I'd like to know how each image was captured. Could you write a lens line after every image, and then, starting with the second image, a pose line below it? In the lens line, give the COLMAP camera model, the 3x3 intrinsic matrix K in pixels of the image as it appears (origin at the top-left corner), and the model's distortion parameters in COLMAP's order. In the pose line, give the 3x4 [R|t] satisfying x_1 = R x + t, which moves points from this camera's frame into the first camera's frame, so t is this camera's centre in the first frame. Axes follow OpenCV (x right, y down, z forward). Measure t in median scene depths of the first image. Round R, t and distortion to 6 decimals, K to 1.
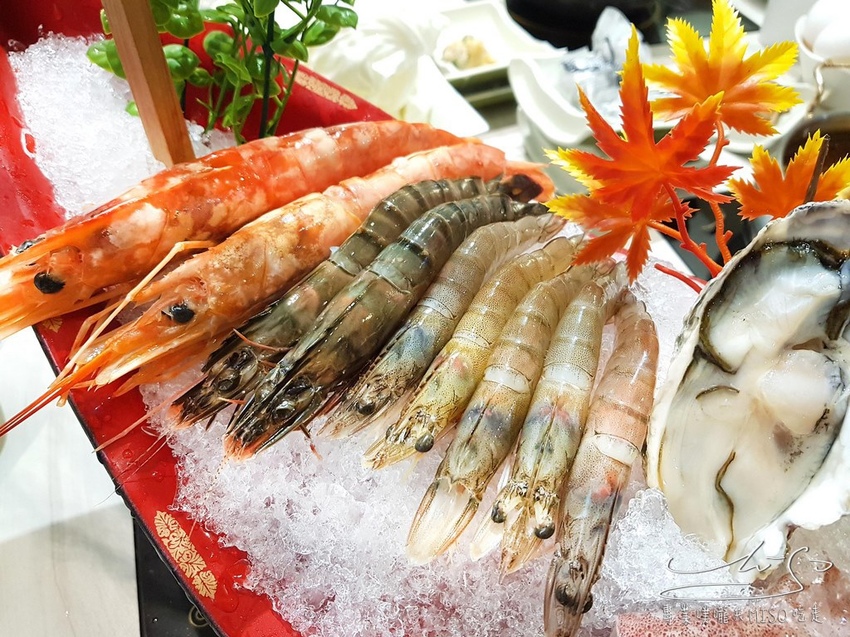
lens RADIAL K [[738.5, 0, 425.0], [0, 738.5, 318.5], [0, 0, 1]] dist [-0.010890, -0.014598]
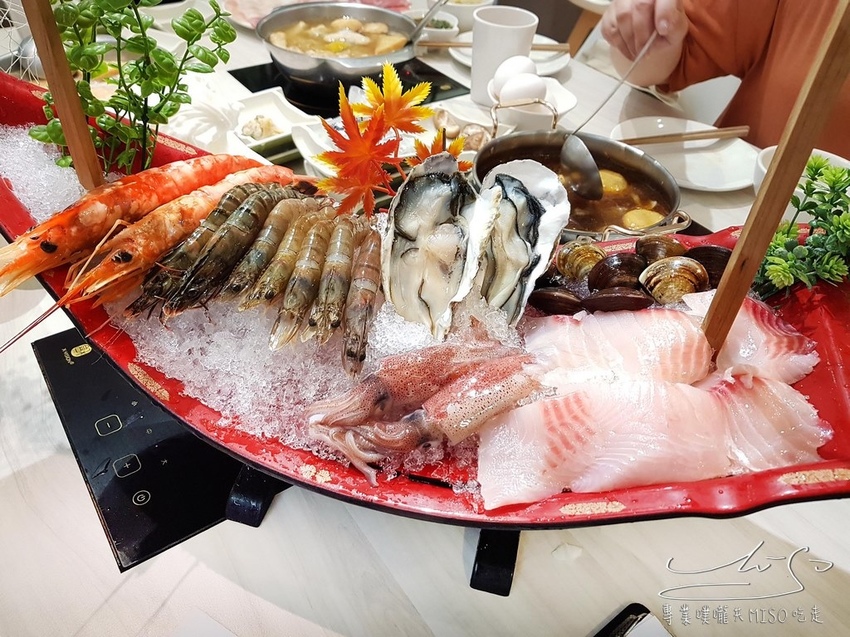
lens RADIAL K [[747.6, 0, 425.0], [0, 747.6, 318.5], [0, 0, 1]] dist [0.011094, 0.009658]
pose [[0.960003, -0.163198, 0.227511, -0.060501], [0.189299, 0.977024, -0.097927, 0.459214], [-0.206302, 0.137078, 0.968839, -0.928083]]
